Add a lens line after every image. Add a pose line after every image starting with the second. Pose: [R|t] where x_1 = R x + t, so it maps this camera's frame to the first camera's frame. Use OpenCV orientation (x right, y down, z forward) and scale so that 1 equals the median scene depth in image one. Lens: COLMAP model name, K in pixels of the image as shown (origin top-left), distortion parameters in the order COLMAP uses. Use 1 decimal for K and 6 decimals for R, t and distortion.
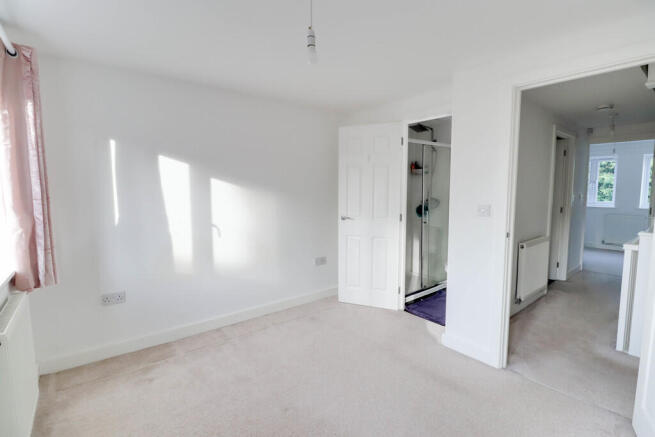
lens RADIAL K [[305.3, 0, 329.4], [0, 305.3, 214.2], [0, 0, 1]] dist [-0.018382, -0.000280]
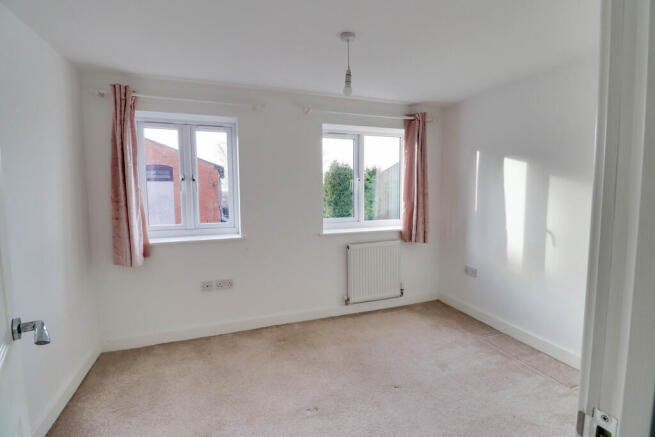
lens RADIAL K [[305.3, 0, 329.4], [0, 305.3, 214.2], [0, 0, 1]] dist [-0.018382, -0.000280]
pose [[-0.310063, 0.077878, -0.947521, 0.627775], [-0.075744, 0.991448, 0.106274, -0.056581], [0.947694, 0.104721, -0.301512, 0.686842]]
